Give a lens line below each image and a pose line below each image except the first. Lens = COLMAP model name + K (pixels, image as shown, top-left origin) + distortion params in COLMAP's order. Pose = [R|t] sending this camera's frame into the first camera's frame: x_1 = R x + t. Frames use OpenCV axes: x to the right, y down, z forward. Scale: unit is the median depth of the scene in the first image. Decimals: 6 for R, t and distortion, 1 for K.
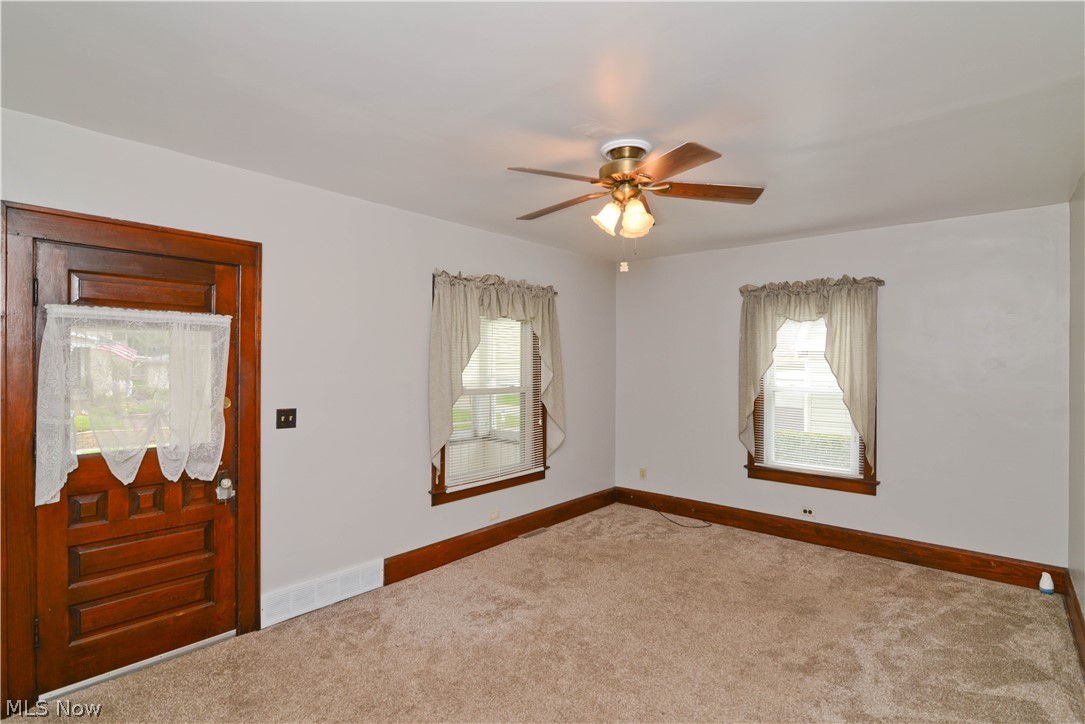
lens RADIAL K [[510.5, 0, 543.0], [0, 510.5, 364.8], [0, 0, 1]] dist [-0.017786, 0.000796]
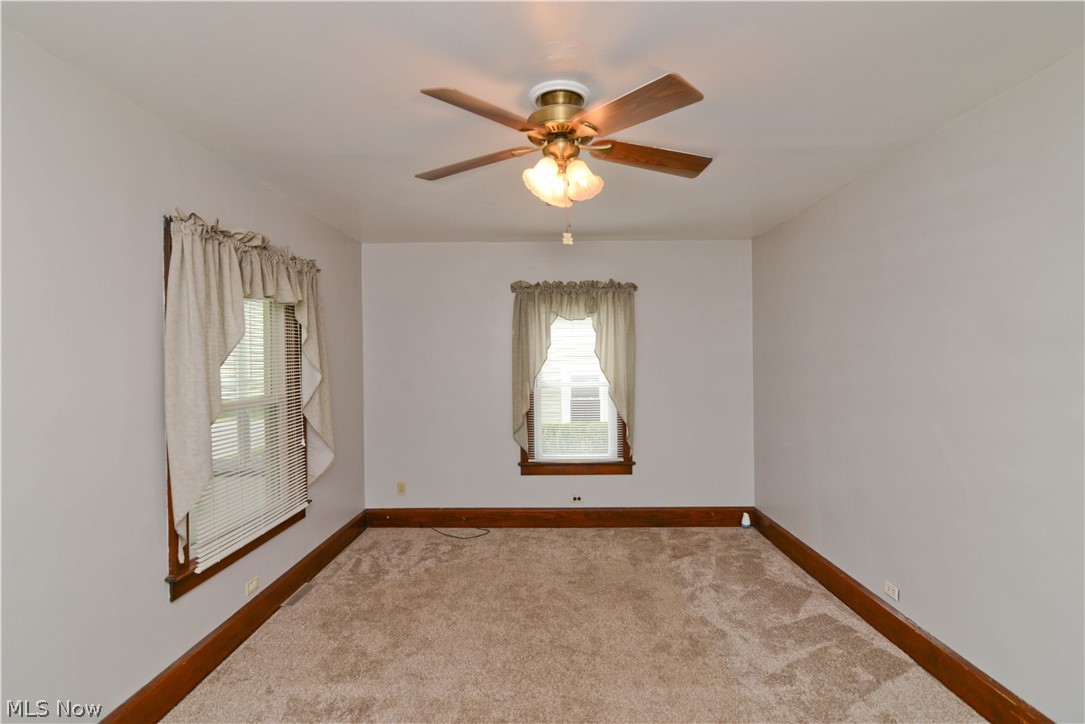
lens RADIAL K [[510.5, 0, 543.0], [0, 510.5, 364.8], [0, 0, 1]] dist [-0.017786, 0.000796]
pose [[0.775369, -0.016456, 0.631295, -0.222118], [0.016415, 0.999848, 0.005903, 0.000631], [-0.631296, 0.005786, 0.775521, 0.230337]]
